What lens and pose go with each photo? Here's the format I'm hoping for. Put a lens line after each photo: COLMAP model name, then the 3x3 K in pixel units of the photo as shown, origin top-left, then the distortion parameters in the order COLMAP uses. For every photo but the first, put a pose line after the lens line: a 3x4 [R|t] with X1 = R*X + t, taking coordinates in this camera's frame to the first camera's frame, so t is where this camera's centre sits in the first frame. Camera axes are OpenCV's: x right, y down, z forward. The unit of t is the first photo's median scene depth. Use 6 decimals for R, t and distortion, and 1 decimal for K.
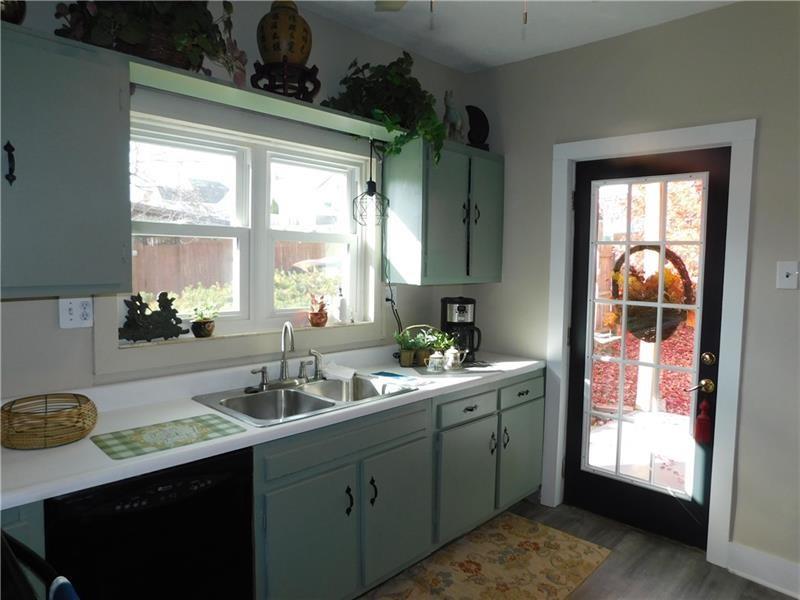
lens RADIAL K [[554.2, 0, 405.6], [0, 554.2, 298.4], [0, 0, 1]] dist [-0.071200, 0.066448]
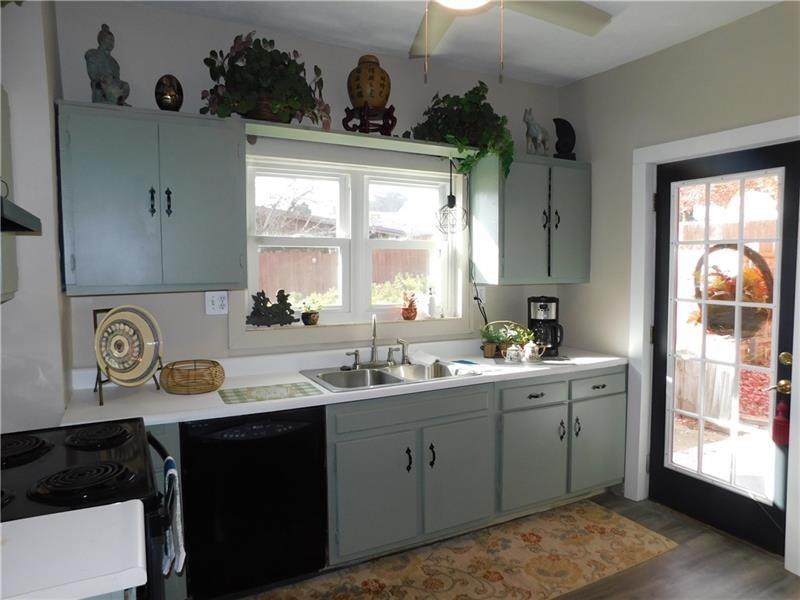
lens RADIAL K [[554.2, 0, 405.6], [0, 554.2, 298.4], [0, 0, 1]] dist [-0.071200, 0.066448]
pose [[0.949433, 0.003501, -0.313949, 0.209858], [-0.006803, 0.999932, -0.009422, 0.016218], [0.313895, 0.011082, 0.949393, -0.130947]]
